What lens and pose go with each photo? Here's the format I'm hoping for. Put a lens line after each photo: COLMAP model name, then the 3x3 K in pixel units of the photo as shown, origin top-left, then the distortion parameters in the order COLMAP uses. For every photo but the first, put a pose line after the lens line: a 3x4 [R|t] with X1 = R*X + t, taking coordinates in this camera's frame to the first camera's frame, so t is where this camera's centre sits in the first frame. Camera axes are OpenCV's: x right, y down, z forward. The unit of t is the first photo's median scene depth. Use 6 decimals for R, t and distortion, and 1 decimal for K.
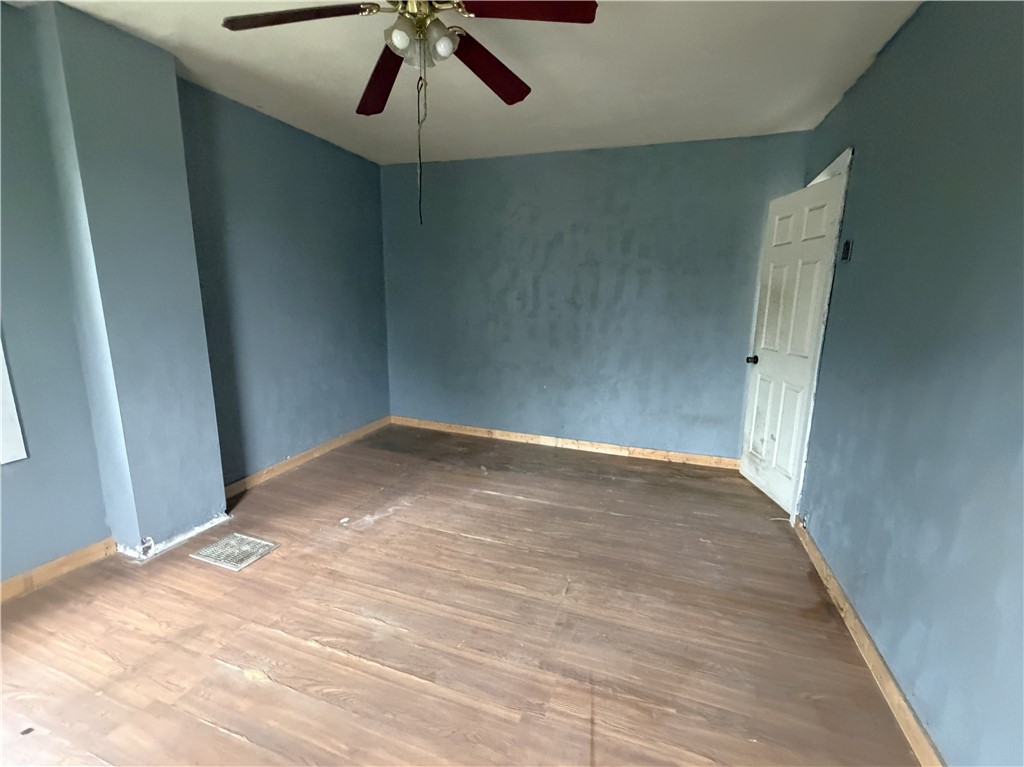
lens RADIAL K [[427.8, 0, 514.1], [0, 427.8, 384.0], [0, 0, 1]] dist [-0.000242, -0.000063]
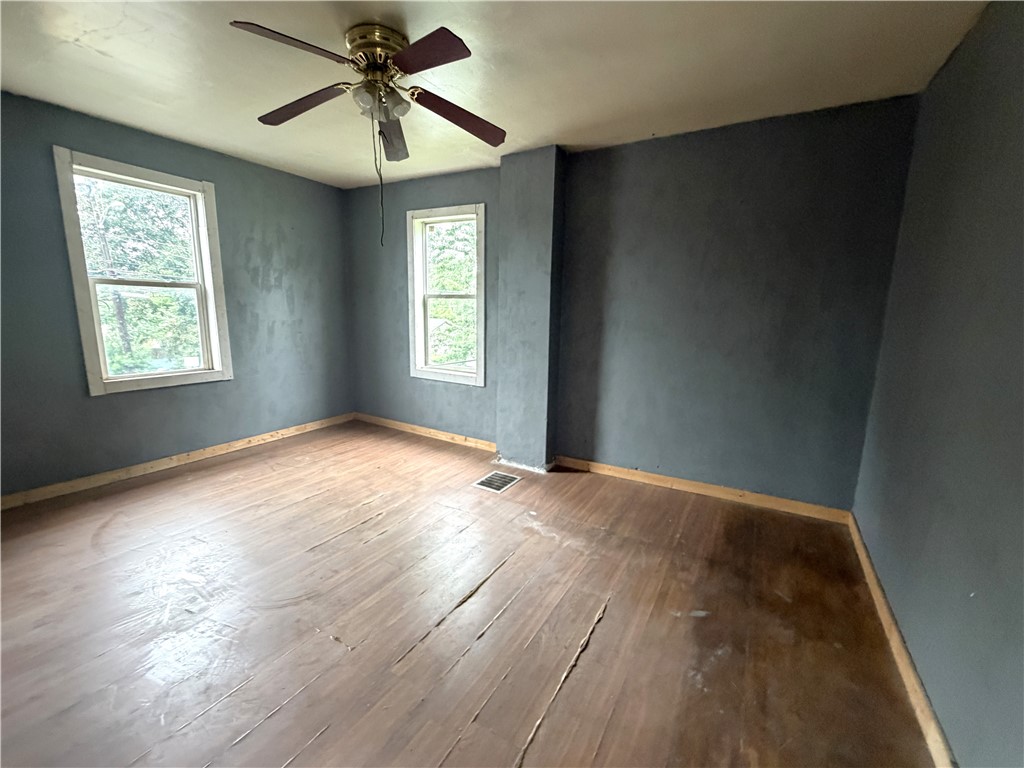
lens RADIAL K [[427.8, 0, 514.1], [0, 427.8, 384.5], [0, 0, 1]] dist [-0.000242, -0.000063]
pose [[-0.170317, 0.149173, -0.974033, 0.553238], [-0.222292, 0.957179, 0.185461, -0.165270], [0.959989, 0.248107, -0.129864, 0.893776]]
